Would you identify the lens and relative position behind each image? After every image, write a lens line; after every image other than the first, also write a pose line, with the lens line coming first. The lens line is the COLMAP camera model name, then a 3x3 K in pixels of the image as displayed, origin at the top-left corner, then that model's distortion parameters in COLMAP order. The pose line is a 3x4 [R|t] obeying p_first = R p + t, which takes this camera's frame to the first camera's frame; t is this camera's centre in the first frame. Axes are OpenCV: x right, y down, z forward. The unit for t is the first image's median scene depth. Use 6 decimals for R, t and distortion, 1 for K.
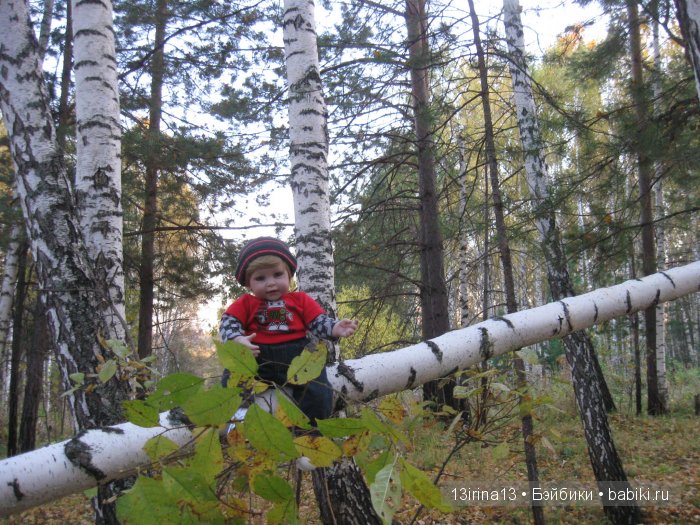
lens RADIAL K [[726.8, 0, 367.0], [0, 726.8, 266.9], [0, 0, 1]] dist [-0.116484, 0.000000]
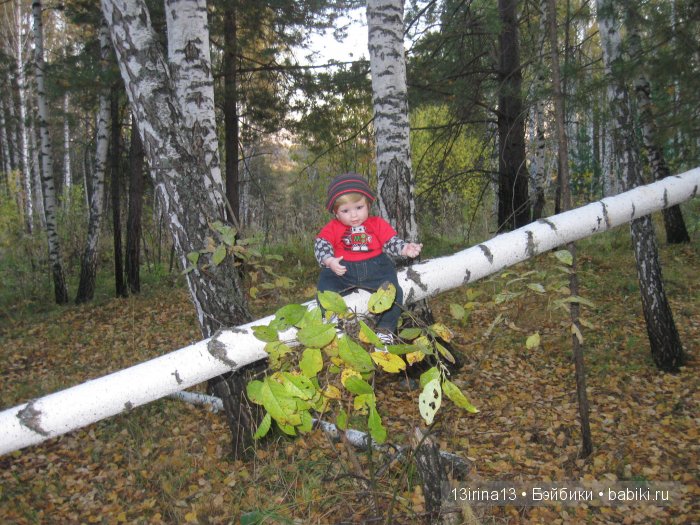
lens RADIAL K [[726.8, 0, 364.1], [0, 726.8, 272.6], [0, 0, 1]] dist [-0.116484, 0.000000]
pose [[0.993734, 0.015499, -0.110690, 0.010512], [0.014066, 0.965122, 0.261421, -0.079686], [0.110881, -0.261340, 0.958857, -0.092265]]
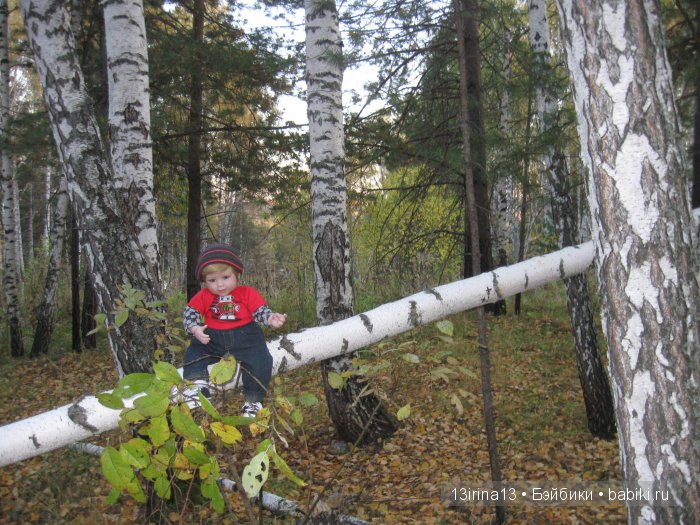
lens RADIAL K [[726.8, 0, 361.4], [0, 726.8, 275.4], [0, 0, 1]] dist [-0.116484, 0.000000]
pose [[0.995479, 0.024608, -0.091735, 0.088477], [-0.006871, 0.981982, 0.188851, -0.089453], [0.094729, -0.187367, 0.977712, -0.088254]]
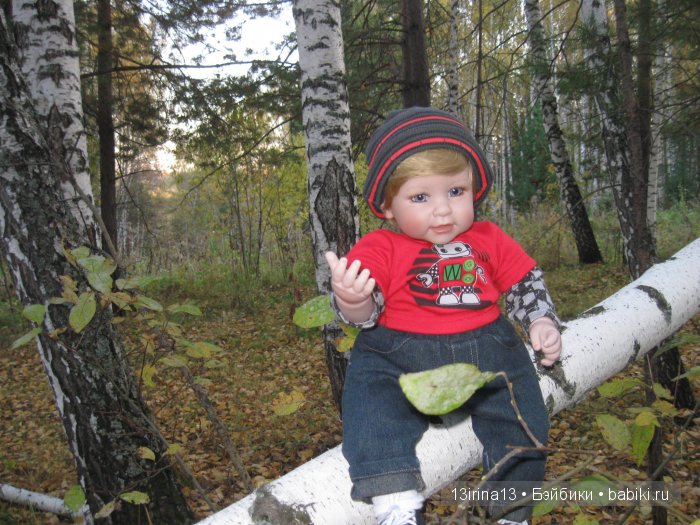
lens RADIAL K [[726.8, 0, 369.4], [0, 726.8, 270.8], [0, 0, 1]] dist [-0.116484, 0.000000]
pose [[0.998354, -0.012950, 0.055873, -0.078637], [-0.000022, 0.974088, 0.226171, -0.018692], [-0.057354, -0.225800, 0.972484, 0.206021]]
